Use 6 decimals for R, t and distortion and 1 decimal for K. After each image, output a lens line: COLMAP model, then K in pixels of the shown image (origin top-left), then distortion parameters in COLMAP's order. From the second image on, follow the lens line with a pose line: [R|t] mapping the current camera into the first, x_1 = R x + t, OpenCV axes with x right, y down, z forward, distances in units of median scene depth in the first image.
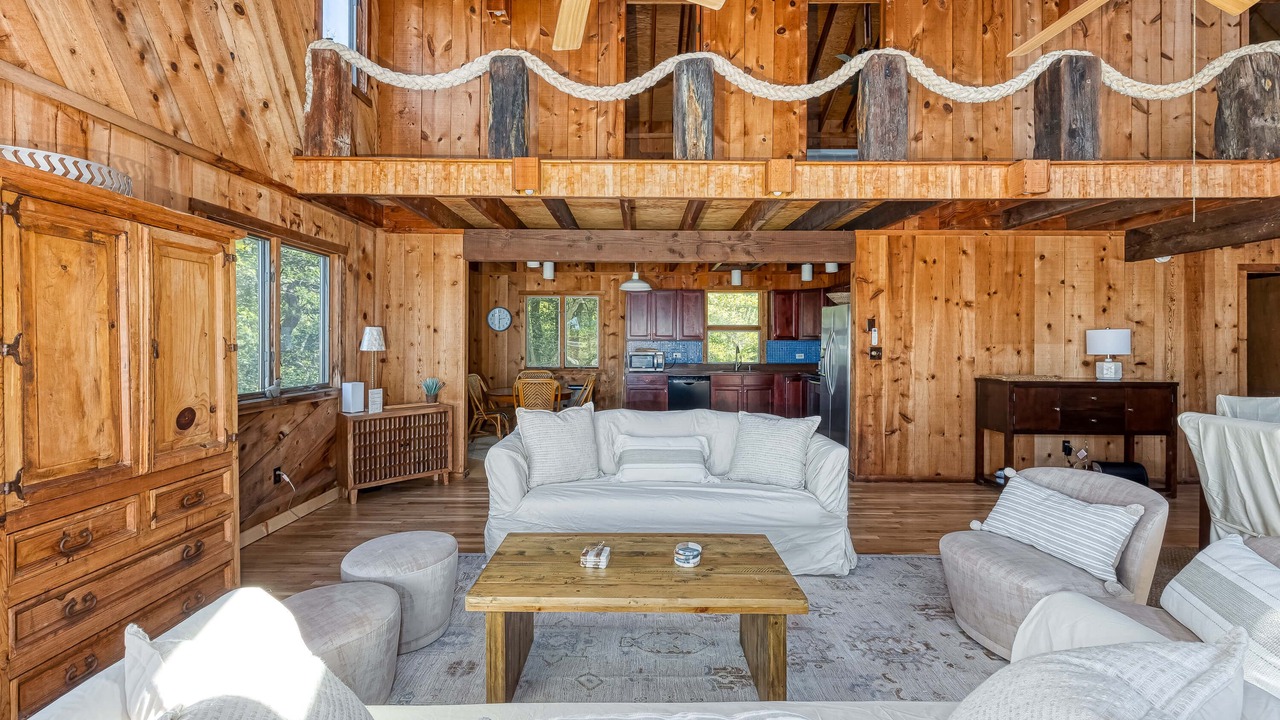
lens RADIAL K [[501.3, 0, 633.6], [0, 501.3, 351.4], [0, 0, 1]] dist [0.001685, 0.000100]
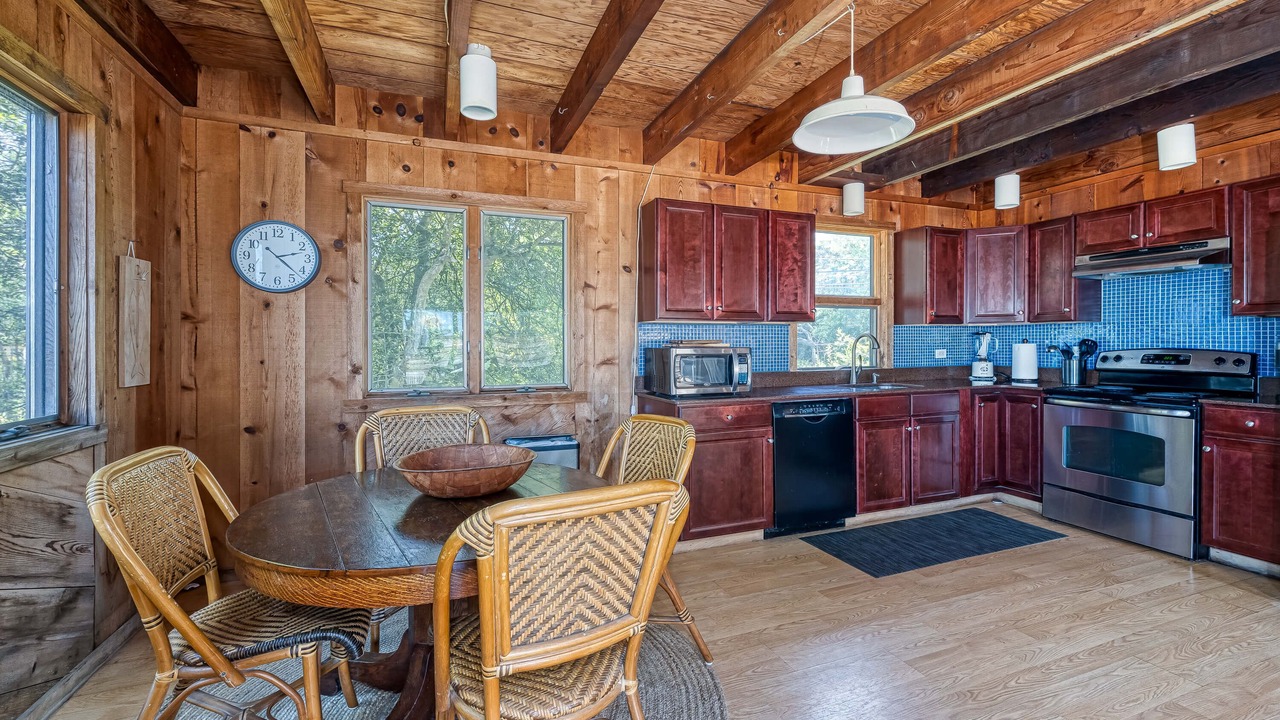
lens RADIAL K [[501.3, 0, 651.7], [0, 501.3, 350.9], [0, 0, 1]] dist [0.001685, 0.000100]
pose [[0.914747, -0.009265, 0.403921, -0.175016], [0.011922, 0.999921, -0.004063, 0.004666], [-0.403851, 0.008532, 0.914785, 0.590855]]
